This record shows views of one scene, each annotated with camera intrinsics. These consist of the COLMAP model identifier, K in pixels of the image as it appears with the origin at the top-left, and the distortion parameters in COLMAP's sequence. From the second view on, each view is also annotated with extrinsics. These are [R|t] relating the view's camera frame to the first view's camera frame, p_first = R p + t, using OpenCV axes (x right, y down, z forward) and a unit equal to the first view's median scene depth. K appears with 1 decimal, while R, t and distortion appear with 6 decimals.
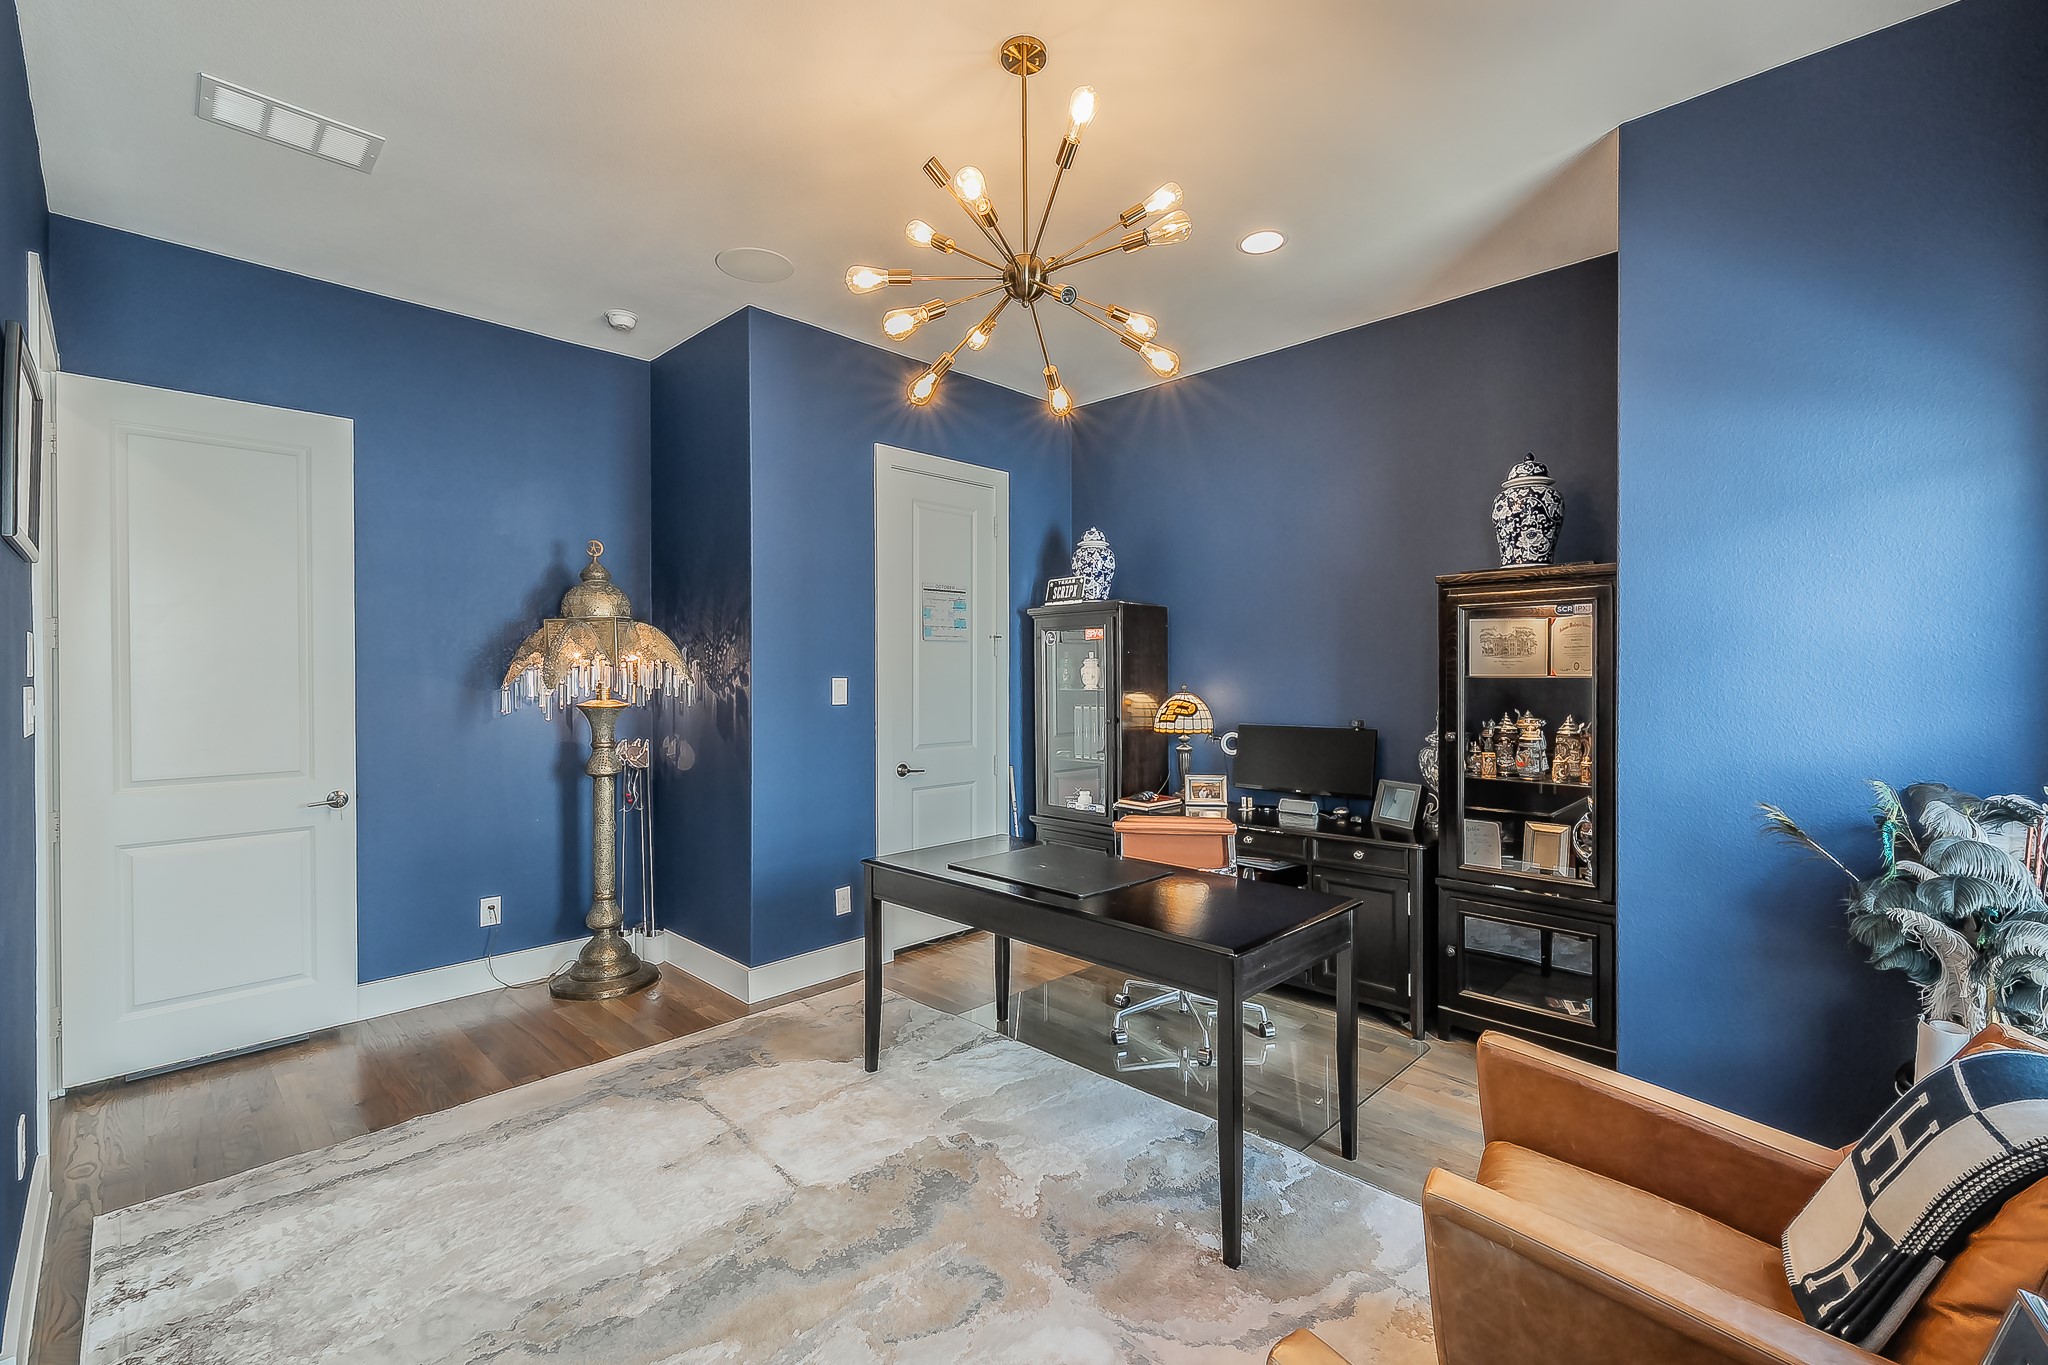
lens RADIAL K [[859.9, 0, 1018.1], [0, 859.9, 677.6], [0, 0, 1]] dist [0.000356, -0.000023]
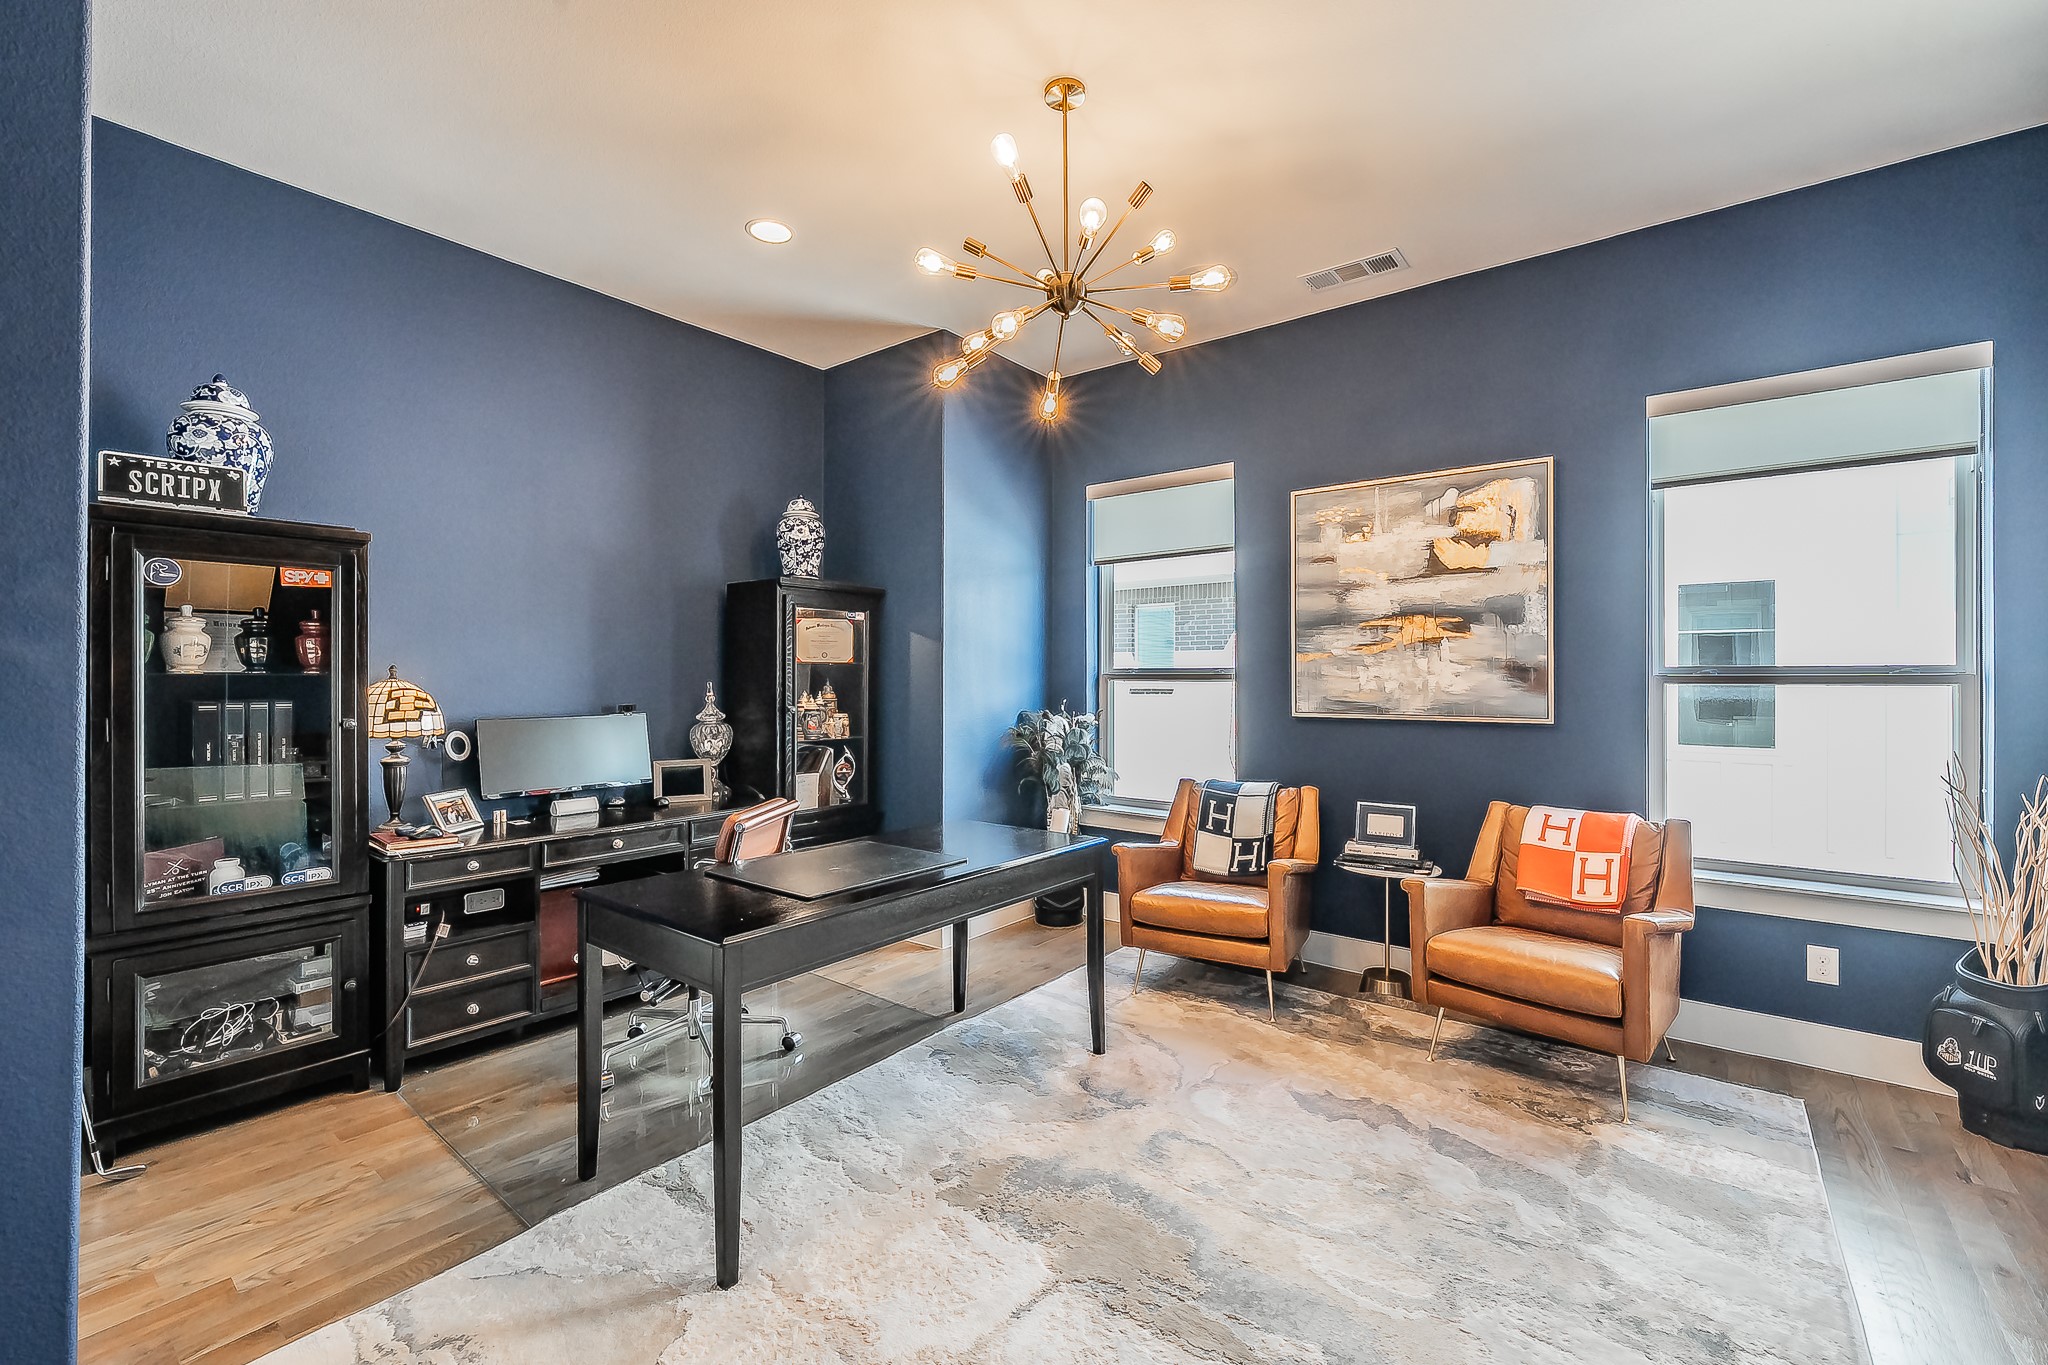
lens RADIAL K [[859.9, 0, 1018.1], [0, 859.9, 677.6], [0, 0, 1]] dist [0.000356, -0.000023]
pose [[-0.102429, 0.002446, 0.994737, -0.713878], [0.002400, 0.999995, -0.002211, 0.025523], [-0.994737, 0.002161, -0.102435, 0.763114]]
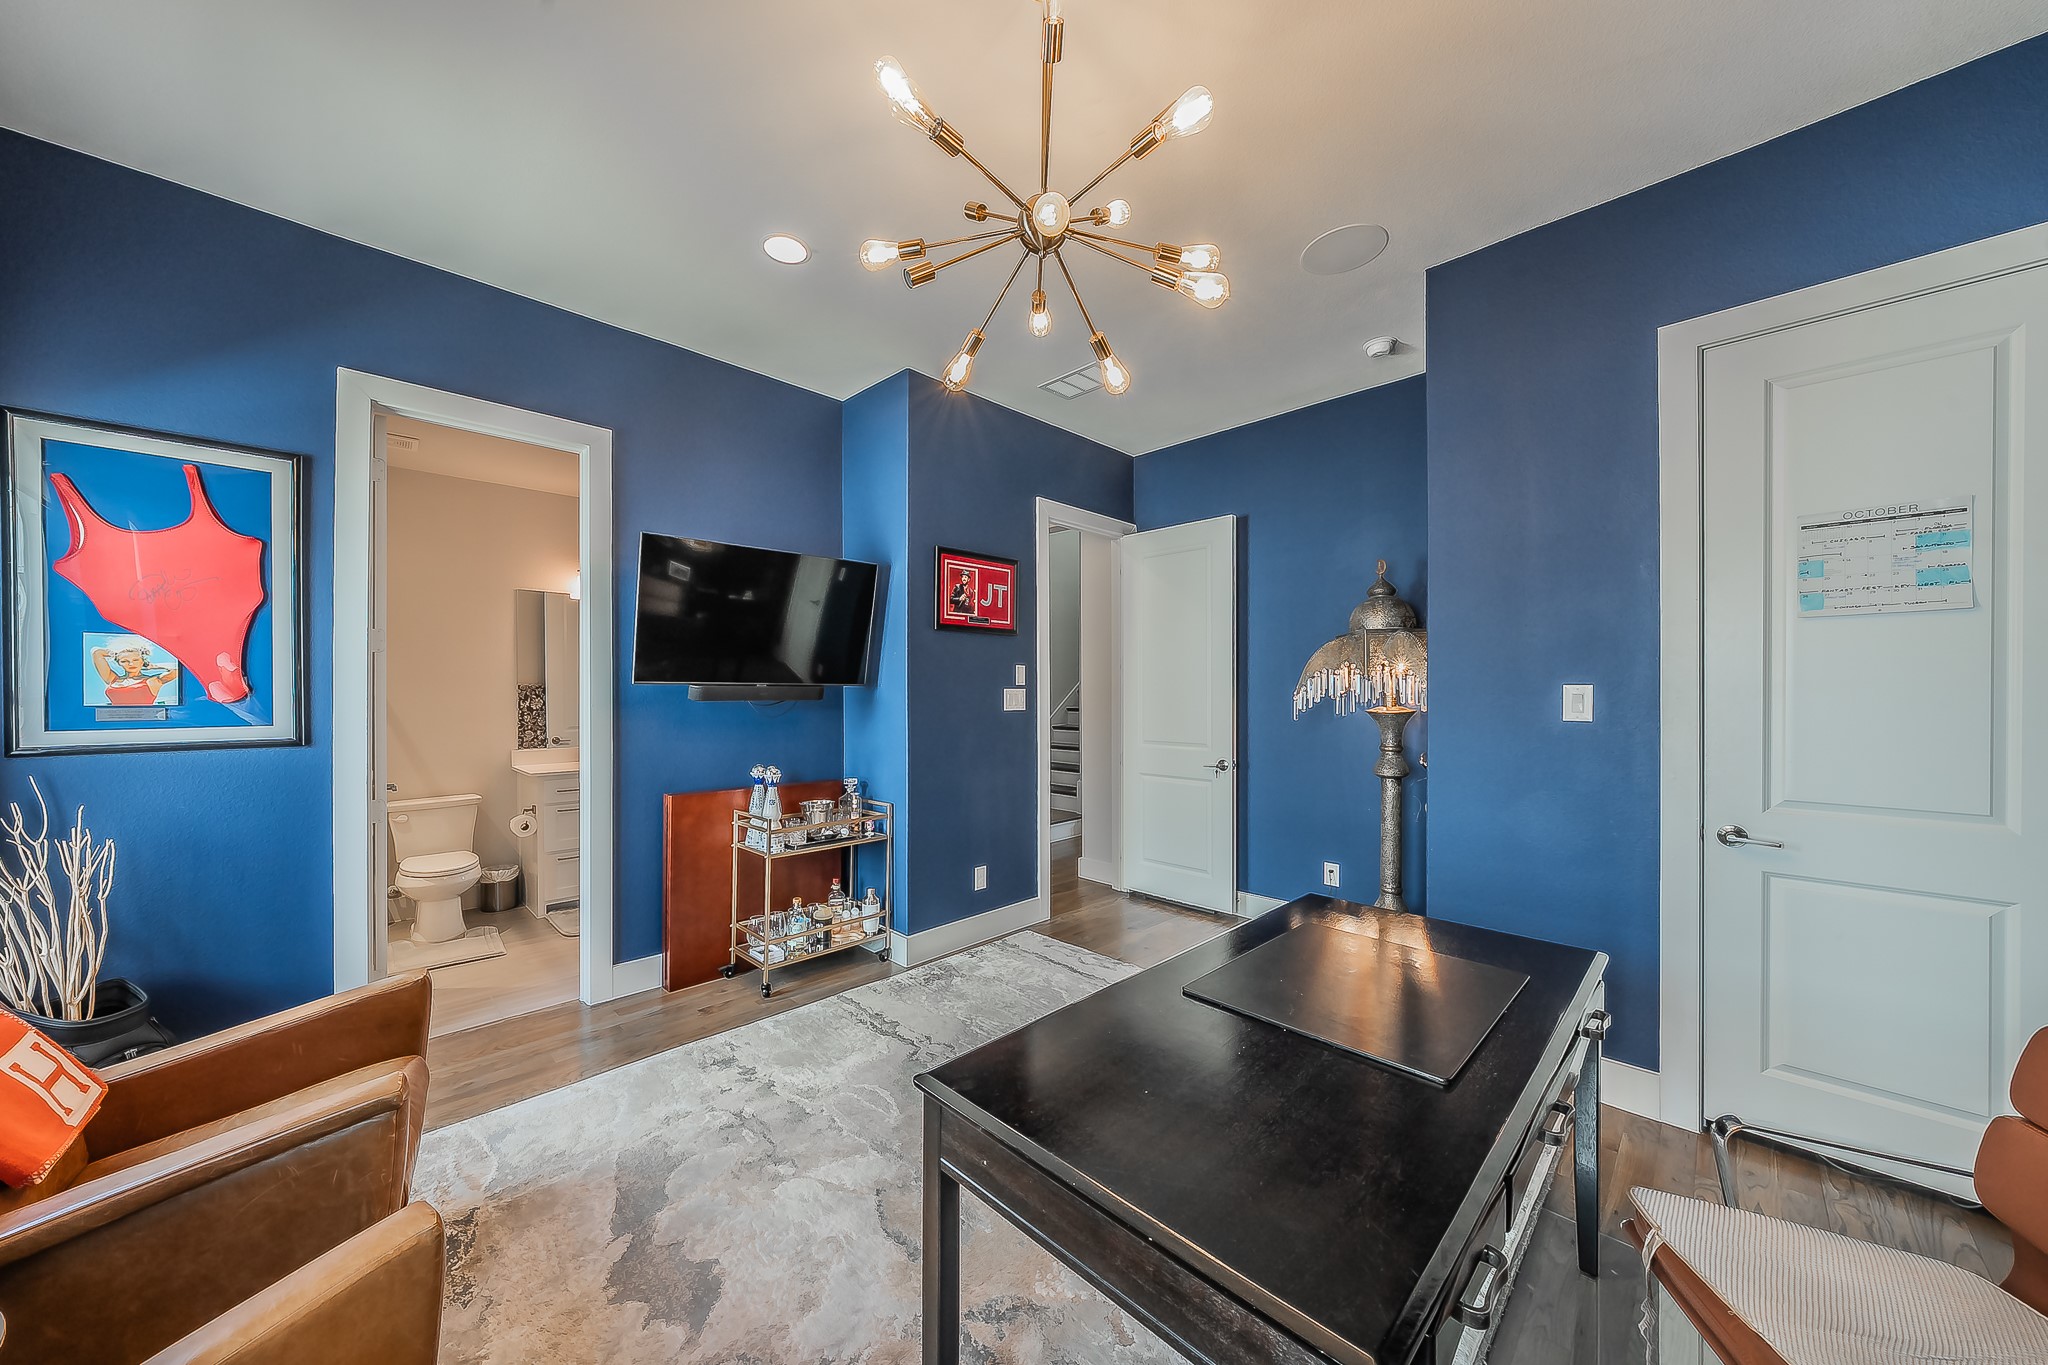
lens RADIAL K [[705.1, 0, 1024.3], [0, 705.1, 693.0], [0, 0, 1]] dist [-0.001263, -0.000128]
pose [[-0.010680, 0.005043, -0.999930, 0.471686], [-0.003710, 0.999980, 0.005082, 0.007096], [0.999936, 0.003764, -0.010662, 0.651716]]
